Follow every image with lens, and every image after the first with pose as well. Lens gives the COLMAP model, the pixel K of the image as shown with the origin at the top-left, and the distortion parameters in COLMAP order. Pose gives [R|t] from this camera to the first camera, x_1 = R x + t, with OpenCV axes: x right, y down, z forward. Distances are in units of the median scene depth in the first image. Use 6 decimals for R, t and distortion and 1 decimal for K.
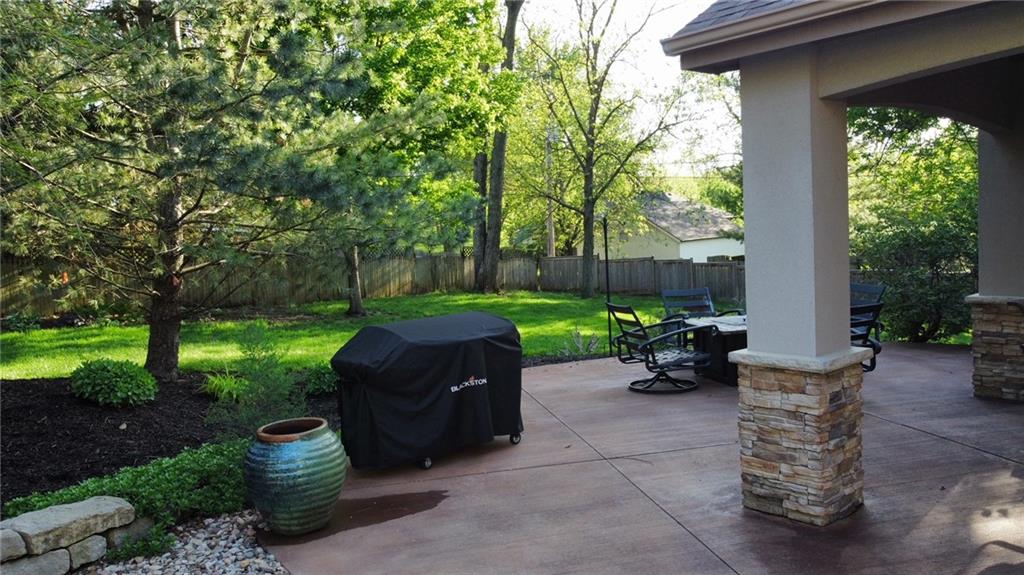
lens RADIAL K [[775.4, 0, 516.2], [0, 775.4, 292.2], [0, 0, 1]] dist [-0.002785, -0.006097]
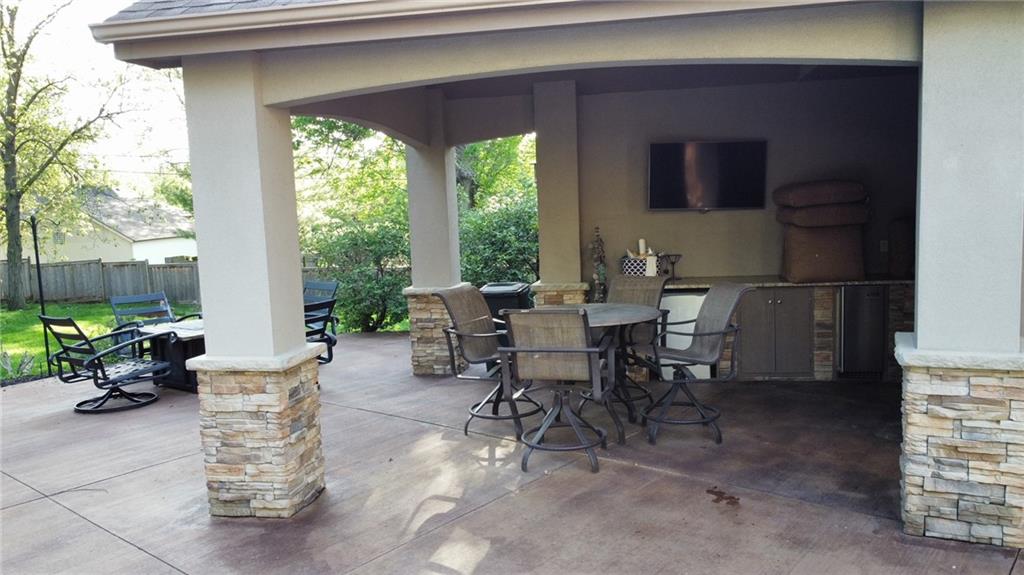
lens RADIAL K [[775.4, 0, 519.9], [0, 775.4, 288.3], [0, 0, 1]] dist [-0.002785, -0.006097]
pose [[0.783697, -0.046460, 0.619403, 0.004921], [0.048535, 0.998730, 0.013504, -0.002999], [-0.619244, 0.019480, 0.784957, -0.011135]]
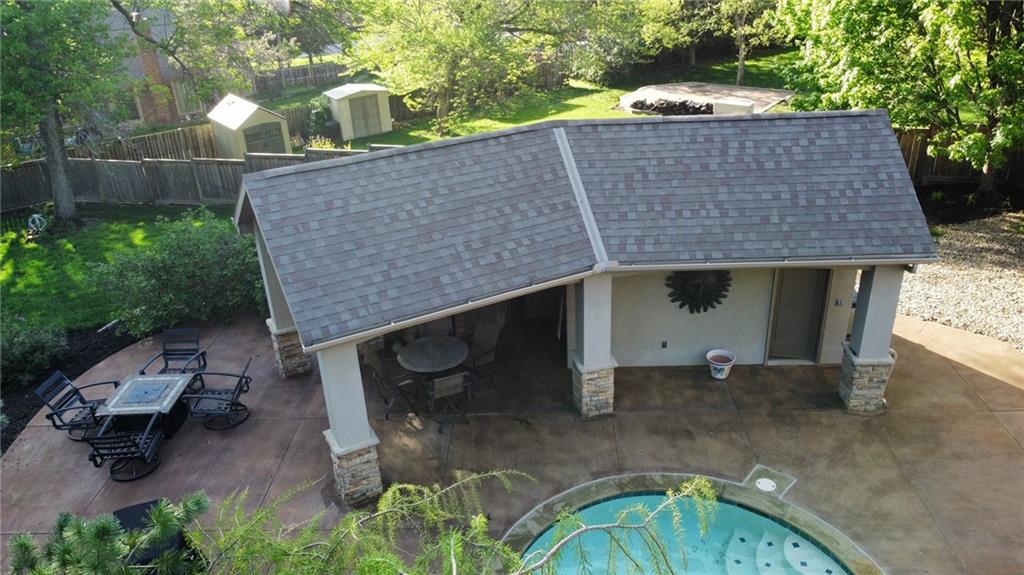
lens RADIAL K [[775.4, 0, 517.9], [0, 775.4, 289.8], [0, 0, 1]] dist [-0.002785, -0.006097]
pose [[0.244158, -0.394010, 0.886083, -0.984874], [0.109033, 0.919097, 0.378646, -0.810772], [-0.963586, 0.004163, 0.267365, -0.074401]]
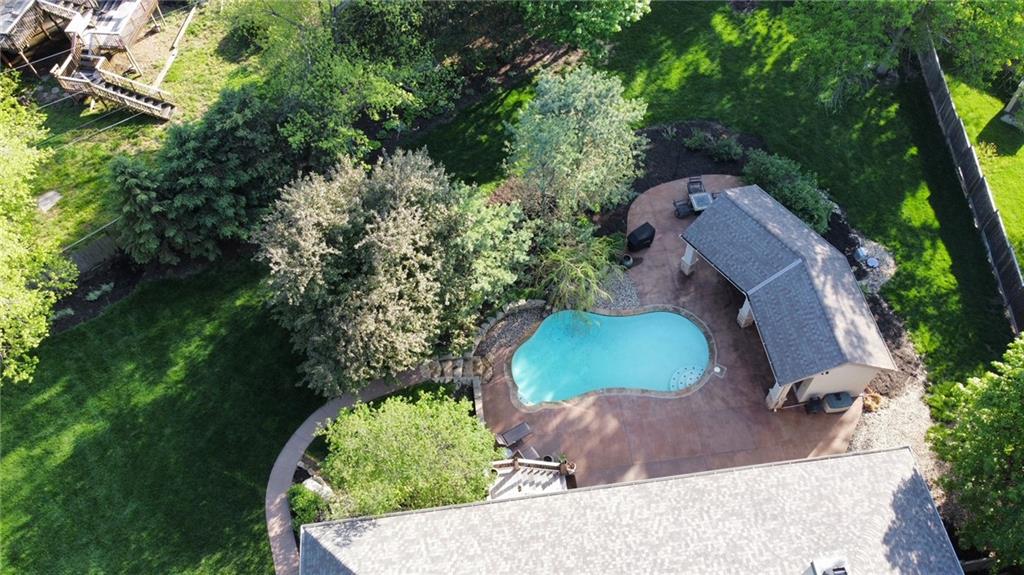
lens RADIAL K [[775.4, 0, 512.0], [0, 775.4, 284.8], [0, 0, 1]] dist [-0.002785, -0.006097]
pose [[0.996083, 0.075212, -0.046502, -0.796732], [-0.009500, 0.613860, 0.789358, -4.442621], [0.087915, -0.785824, 0.612170, -3.158909]]
